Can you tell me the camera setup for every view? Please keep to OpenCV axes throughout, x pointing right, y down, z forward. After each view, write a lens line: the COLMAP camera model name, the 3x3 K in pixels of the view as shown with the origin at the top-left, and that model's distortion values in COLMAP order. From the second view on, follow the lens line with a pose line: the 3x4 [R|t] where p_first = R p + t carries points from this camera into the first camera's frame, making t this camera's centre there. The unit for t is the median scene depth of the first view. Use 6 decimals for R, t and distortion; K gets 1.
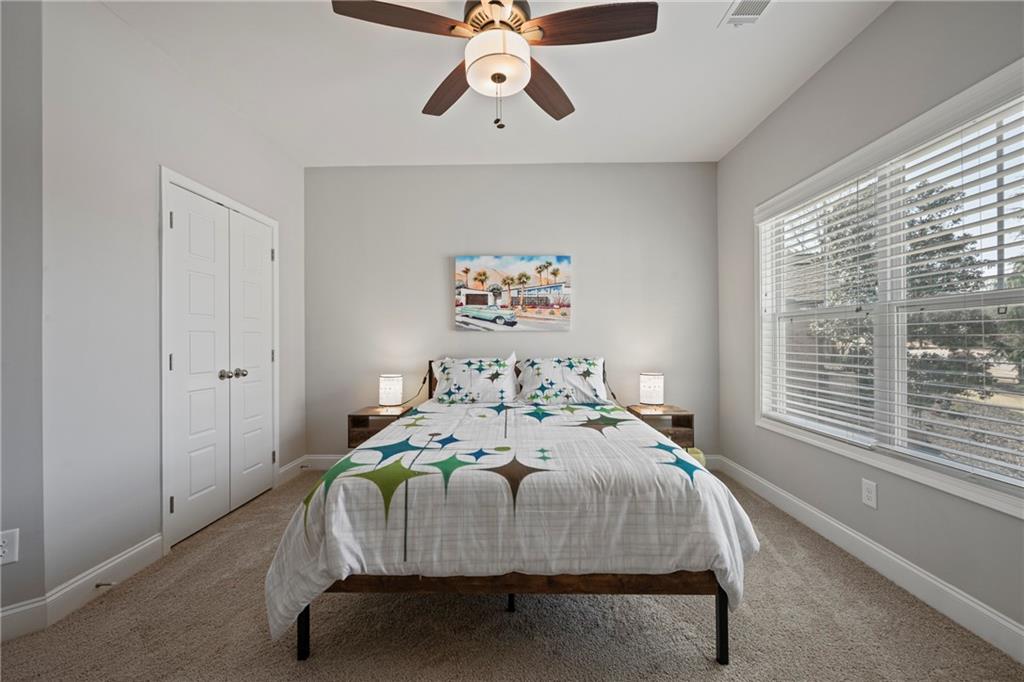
lens RADIAL K [[406.2, 0, 513.9], [0, 406.2, 340.0], [0, 0, 1]] dist [0.002922, -0.001153]
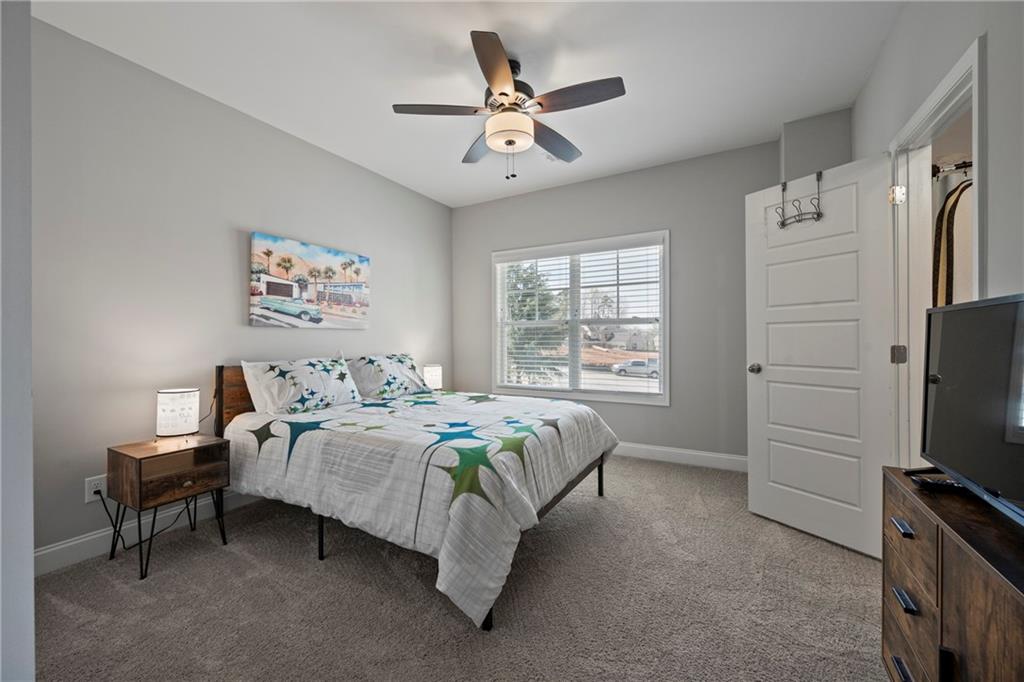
lens RADIAL K [[406.2, 0, 514.0], [0, 406.2, 338.5], [0, 0, 1]] dist [0.002922, -0.001153]
pose [[0.453070, 0.002128, 0.891472, -0.622750], [0.002690, 0.999989, -0.003754, 0.005546], [-0.891471, 0.004099, 0.453060, 0.192068]]
